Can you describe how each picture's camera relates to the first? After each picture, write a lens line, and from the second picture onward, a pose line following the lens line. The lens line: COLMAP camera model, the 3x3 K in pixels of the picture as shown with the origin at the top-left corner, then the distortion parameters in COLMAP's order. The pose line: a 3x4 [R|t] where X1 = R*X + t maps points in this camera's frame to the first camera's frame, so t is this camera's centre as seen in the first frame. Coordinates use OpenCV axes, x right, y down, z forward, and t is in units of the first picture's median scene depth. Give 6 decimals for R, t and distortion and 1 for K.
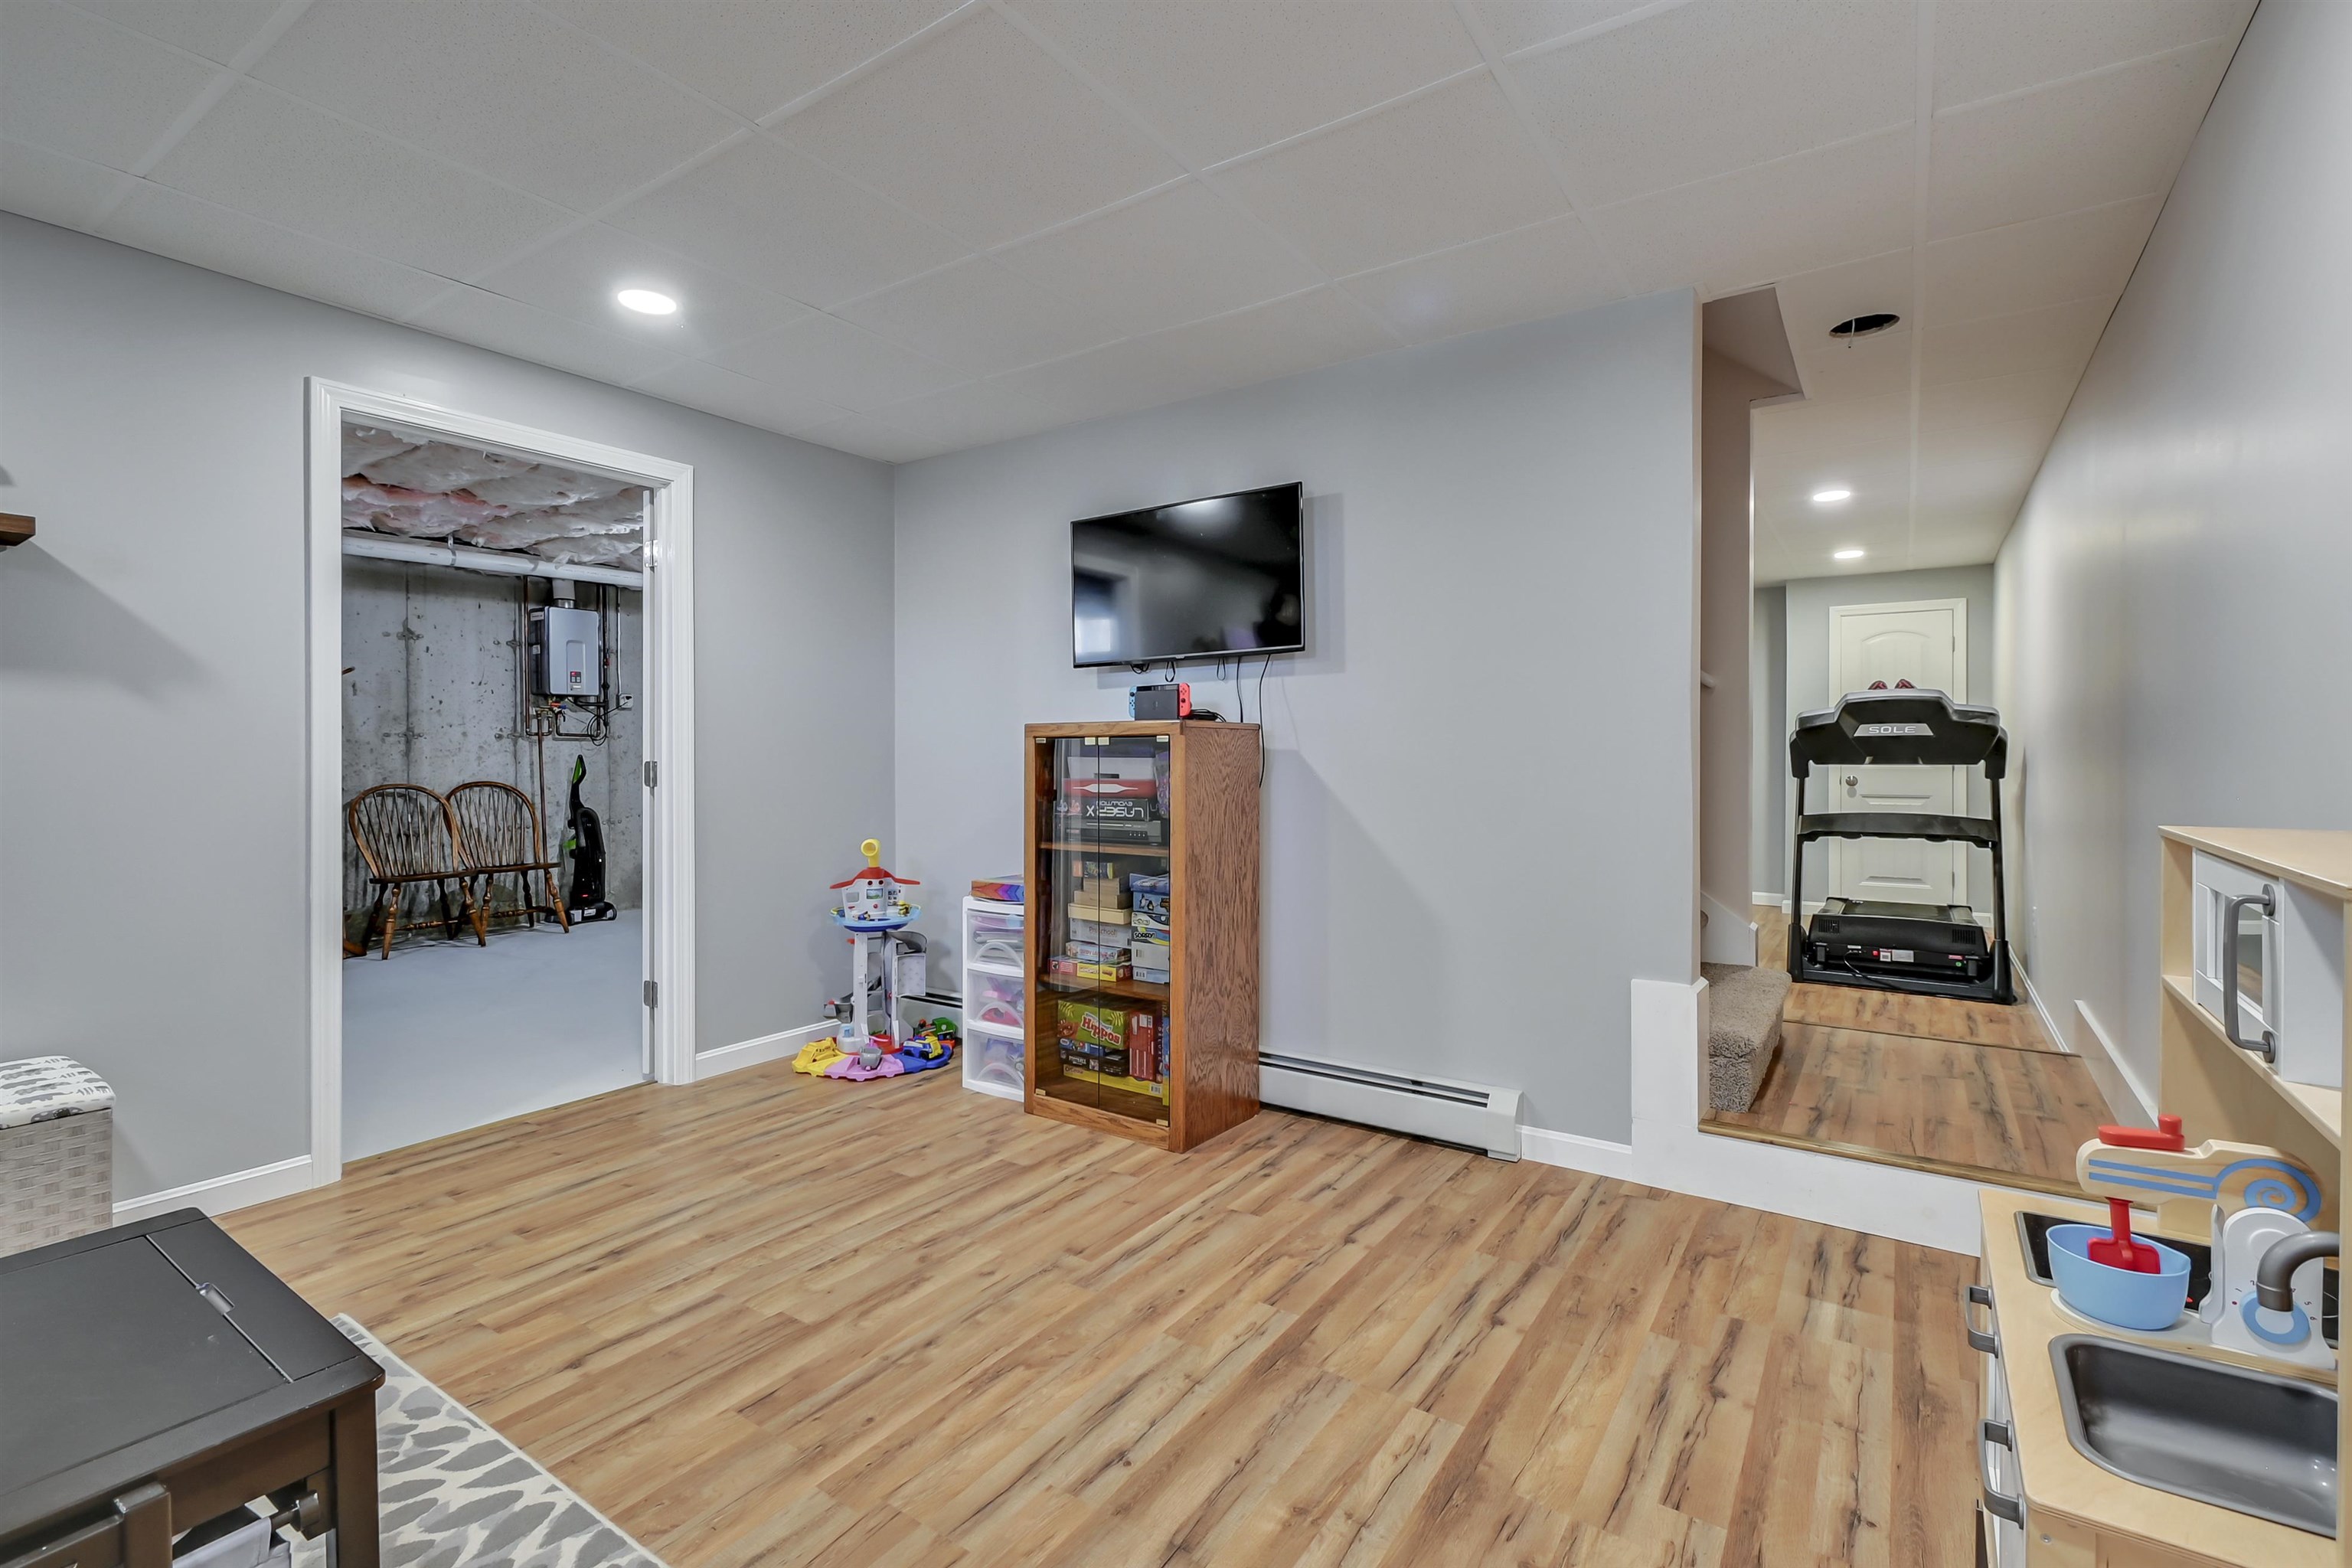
lens RADIAL K [[1077.8, 0, 1169.8], [0, 1077.8, 768.6], [0, 0, 1]] dist [0.001413, -0.001105]
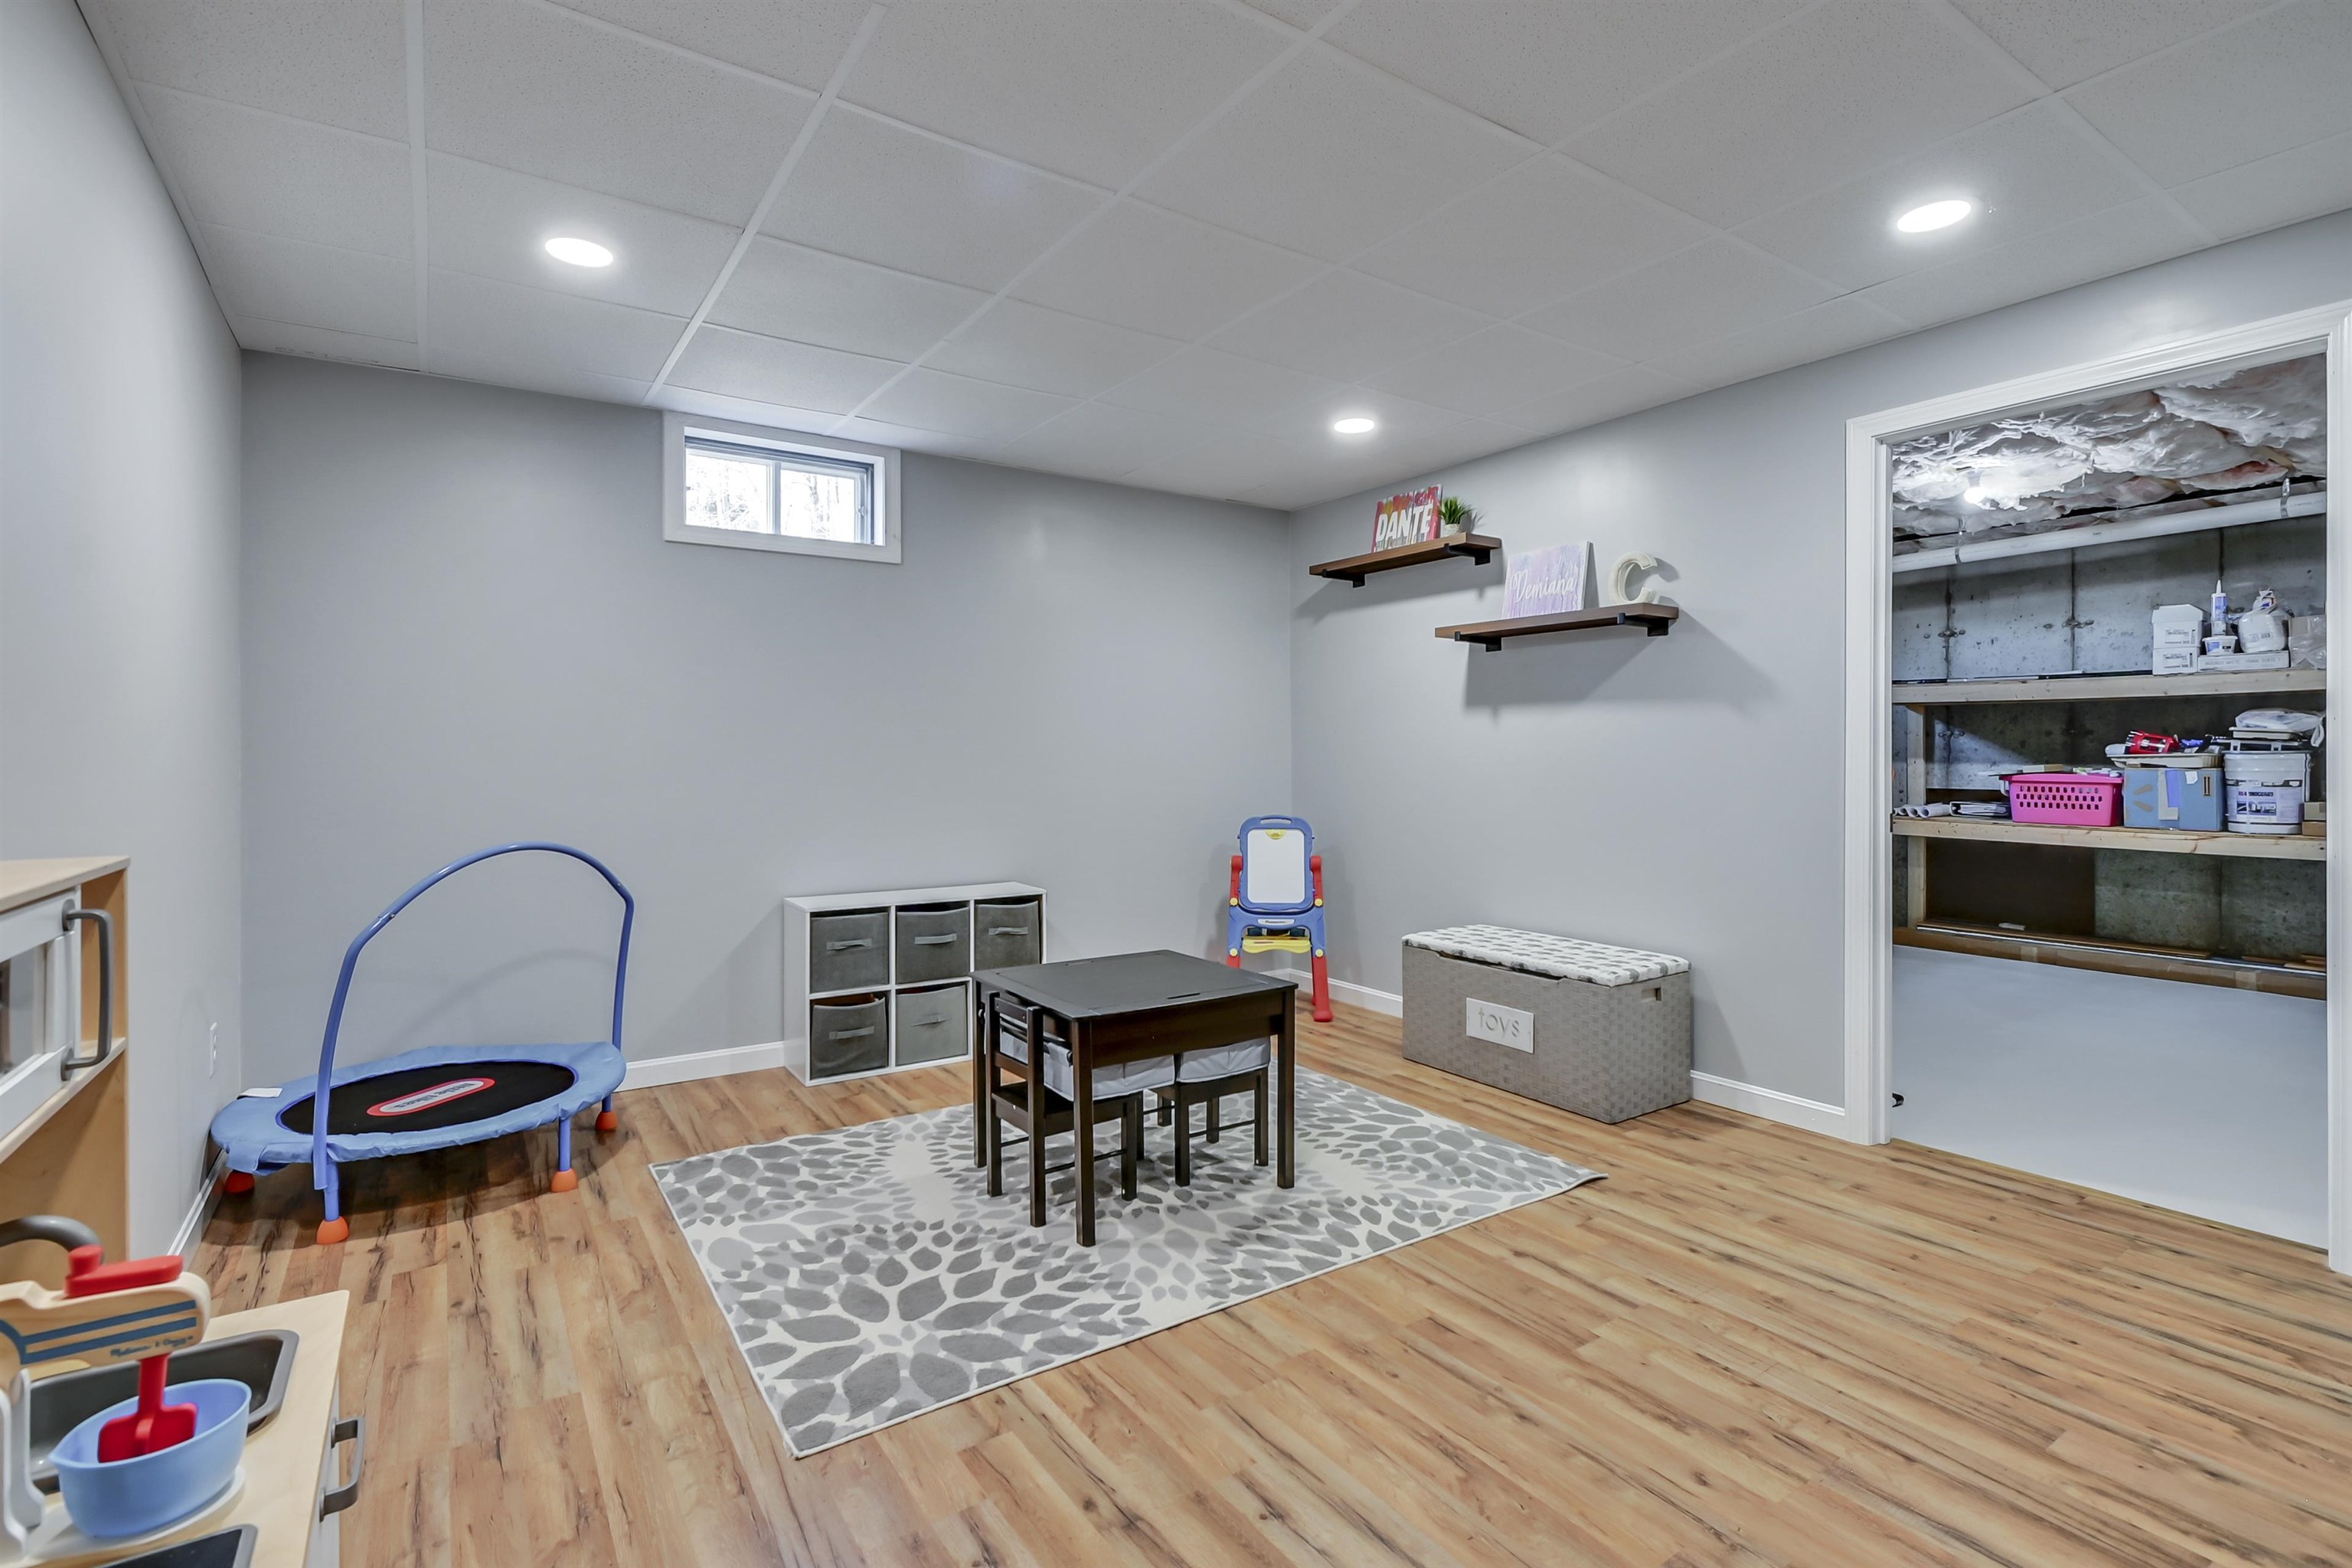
lens RADIAL K [[1077.8, 0, 1173.6], [0, 1077.8, 766.4], [0, 0, 1]] dist [0.001413, -0.001105]
pose [[-0.372305, 0.014358, -0.927999, 0.603331], [-0.011887, 0.999725, 0.020236, -0.020182], [0.928034, 0.018565, -0.372032, 0.894062]]
